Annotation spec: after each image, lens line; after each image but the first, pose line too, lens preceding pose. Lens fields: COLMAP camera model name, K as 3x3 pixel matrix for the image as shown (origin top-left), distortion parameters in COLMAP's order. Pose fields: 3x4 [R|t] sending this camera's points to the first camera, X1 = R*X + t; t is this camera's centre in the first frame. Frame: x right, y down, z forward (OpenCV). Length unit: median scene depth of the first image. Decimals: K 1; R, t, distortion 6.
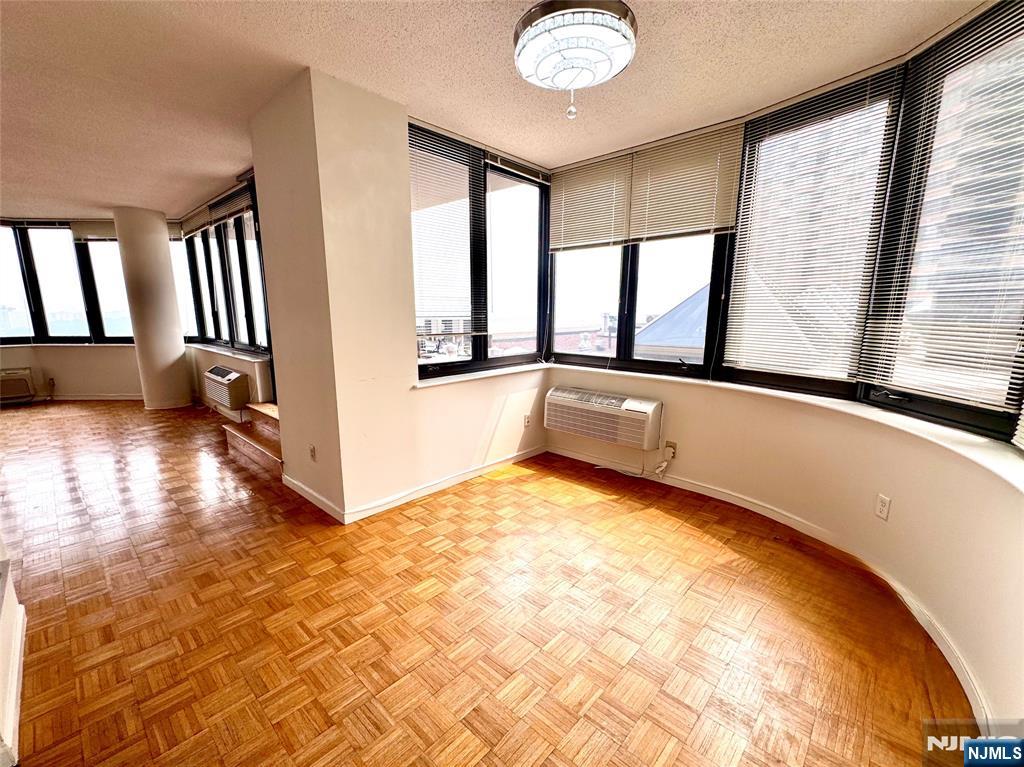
lens RADIAL K [[434.3, 0, 501.8], [0, 434.3, 399.0], [0, 0, 1]] dist [-0.003423, -0.000329]
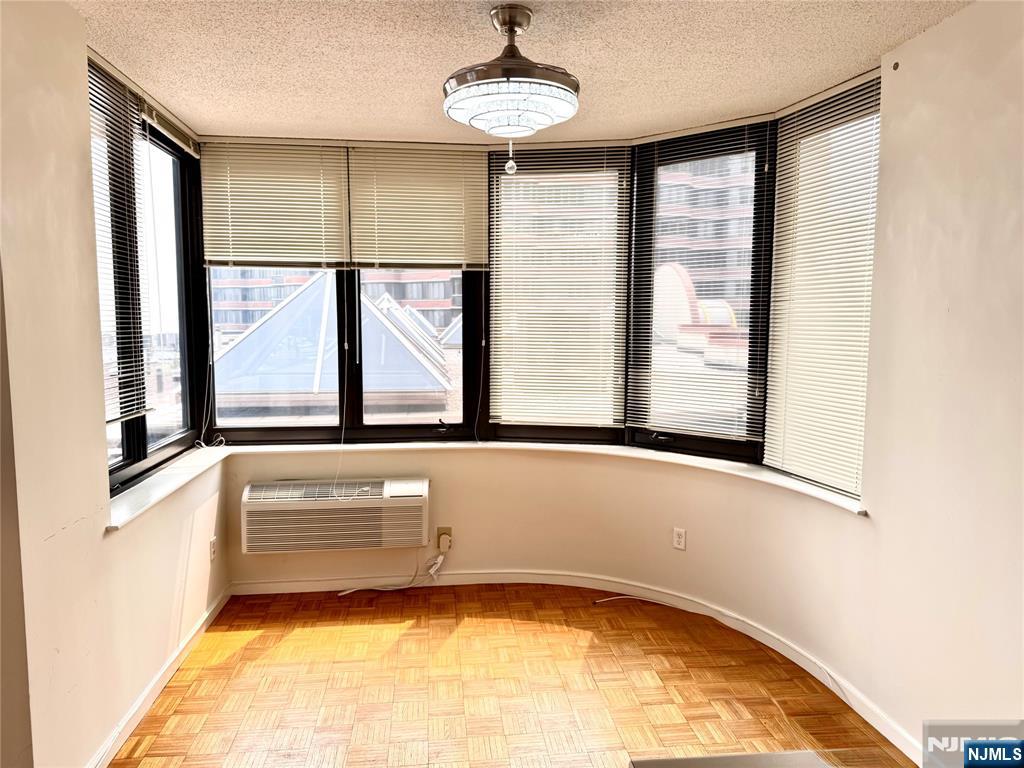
lens RADIAL K [[720.0, 0, 516.0], [0, 720.0, 388.9], [0, 0, 1]] dist [0.094501, -0.134347]
pose [[0.643523, -0.073669, 0.761873, -0.480387], [0.152301, 0.987779, -0.033129, -0.081125], [-0.750121, 0.137354, 0.646879, 0.044899]]
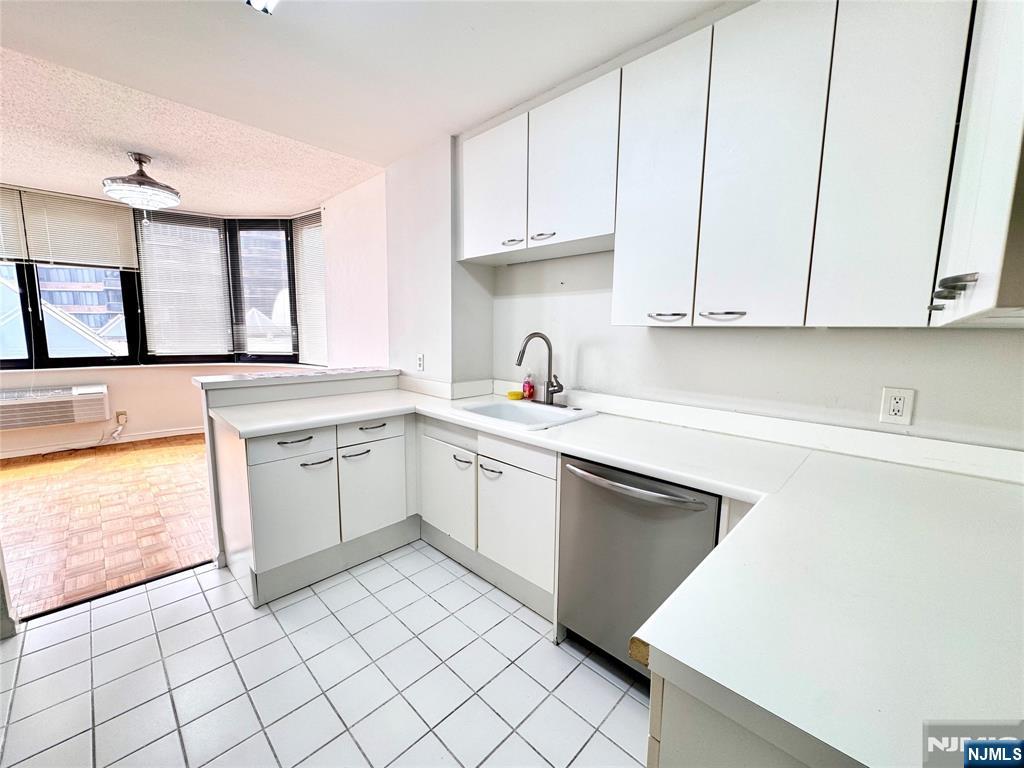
lens RADIAL K [[410.1, 0, 513.8], [0, 410.1, 383.6], [0, 0, 1]] dist [-0.002198, -0.000753]
pose [[0.010391, -0.131877, 0.991212, -0.896846], [0.188594, 0.973734, 0.127574, 0.081260], [-0.982000, 0.185611, 0.034989, -0.314756]]
